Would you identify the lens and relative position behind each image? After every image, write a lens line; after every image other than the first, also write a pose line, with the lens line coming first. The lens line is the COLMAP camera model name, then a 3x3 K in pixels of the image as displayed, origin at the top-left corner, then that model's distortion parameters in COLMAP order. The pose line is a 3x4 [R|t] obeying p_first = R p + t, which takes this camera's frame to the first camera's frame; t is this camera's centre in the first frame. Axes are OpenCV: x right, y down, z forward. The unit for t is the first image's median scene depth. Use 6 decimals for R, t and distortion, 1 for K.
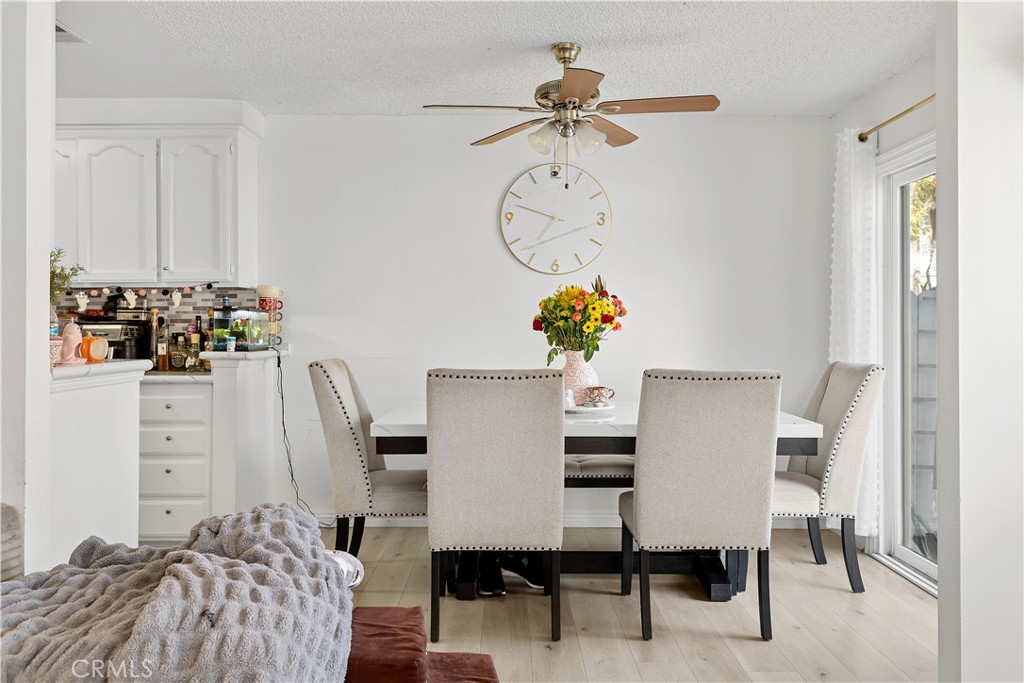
lens RADIAL K [[822.5, 0, 516.1], [0, 822.5, 324.9], [0, 0, 1]] dist [-0.005524, -0.002559]
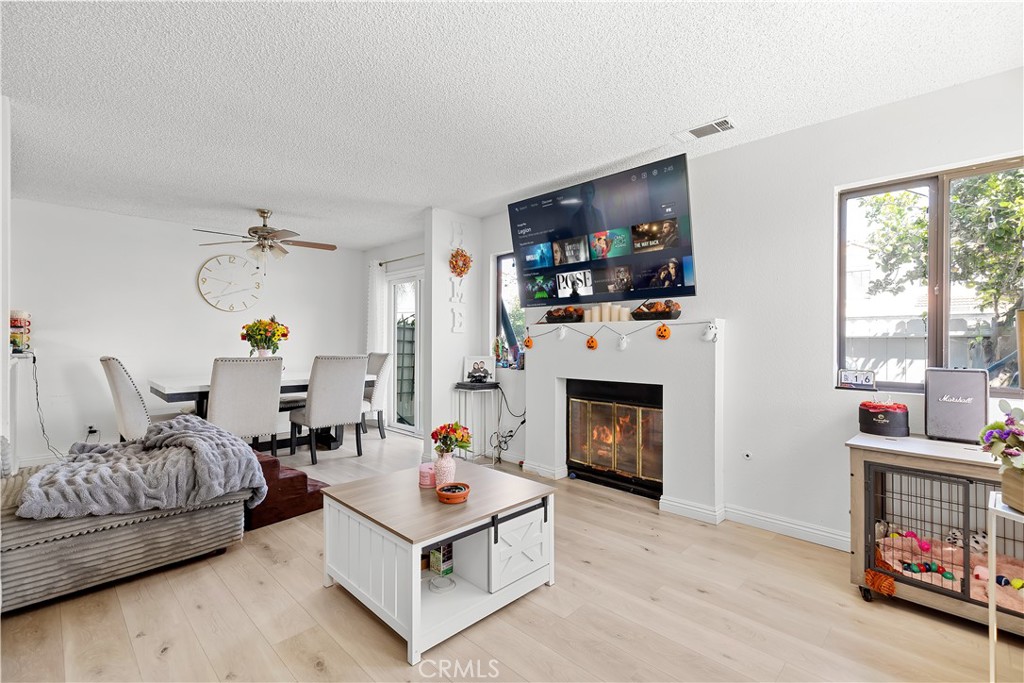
lens RADIAL K [[458.9, 0, 515.2], [0, 458.9, 337.6], [0, 0, 1]] dist [0.010531, -0.000378]
pose [[0.702729, 0.004683, 0.711442, -0.287931], [-0.006499, 0.999979, -0.000162, -0.003548], [-0.711428, -0.004510, 0.702745, -0.289537]]
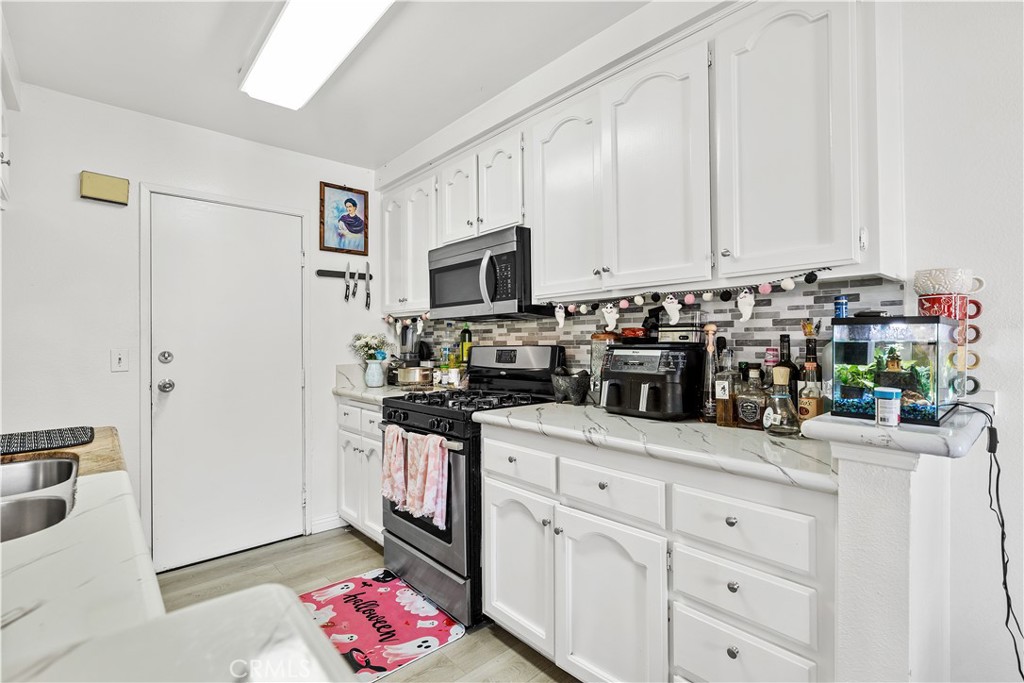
lens RADIAL K [[473.7, 0, 509.3], [0, 473.7, 339.7], [0, 0, 1]] dist [-0.003746, -0.000625]
pose [[0.660312, -0.005578, -0.750971, -0.283833], [0.010595, 0.999942, 0.001888, -0.011014], [0.750917, -0.009203, 0.660333, 0.680517]]
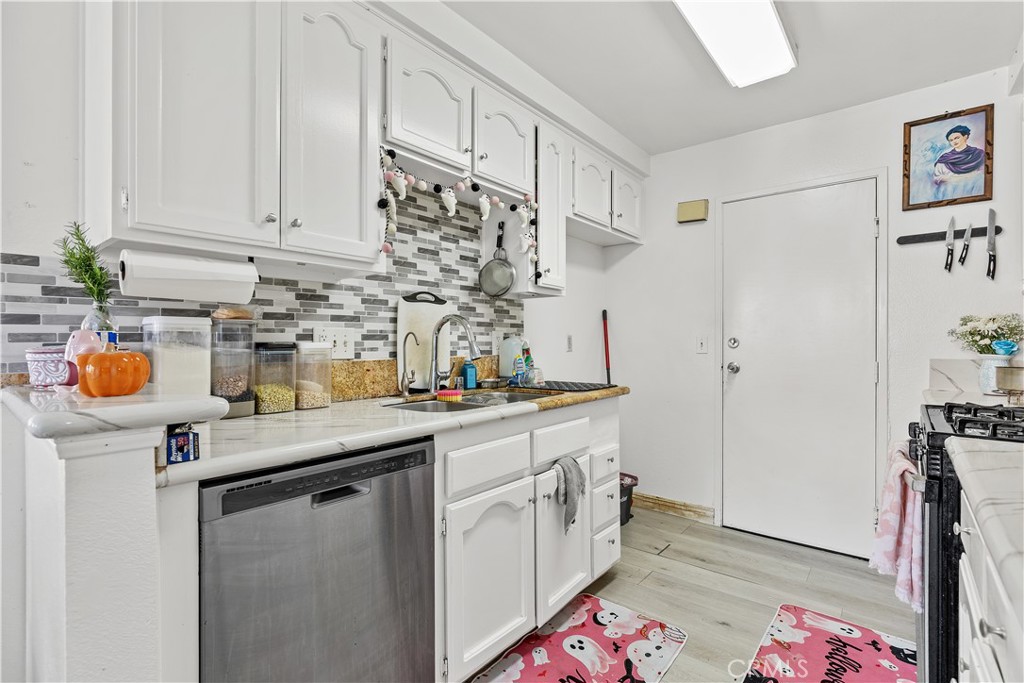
lens RADIAL K [[473.7, 0, 516.1], [0, 473.7, 337.2], [0, 0, 1]] dist [-0.003746, -0.000625]
pose [[-0.632725, 0.000428, -0.774376, -0.286202], [0.008119, 0.999949, -0.006081, 0.007035], [0.774334, -0.010135, -0.632696, 1.069216]]
